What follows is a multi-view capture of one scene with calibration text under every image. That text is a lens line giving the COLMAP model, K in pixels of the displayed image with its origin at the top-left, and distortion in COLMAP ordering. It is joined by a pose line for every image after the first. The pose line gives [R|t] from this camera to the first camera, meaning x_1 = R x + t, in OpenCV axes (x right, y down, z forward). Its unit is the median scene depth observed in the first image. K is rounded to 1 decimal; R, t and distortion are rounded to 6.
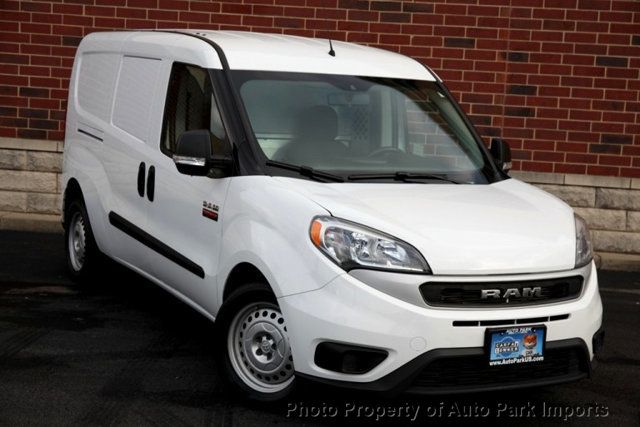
lens RADIAL K [[1079.1, 0, 320.0], [0, 1079.1, 213.5], [0, 0, 1]] dist [0.125330, -0.022689]
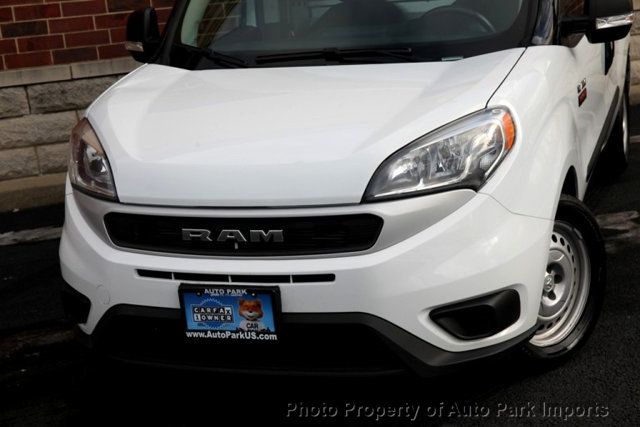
lens RADIAL K [[1110.1, 0, 320.0], [0, 1110.1, 213.5], [0, 0, 1]] dist [0.079959, 0.185516]
pose [[0.676910, 0.068720, -0.732851, 0.710892], [0.025614, 0.992830, 0.116758, -0.018963], [0.735620, -0.097806, 0.670296, 0.575305]]
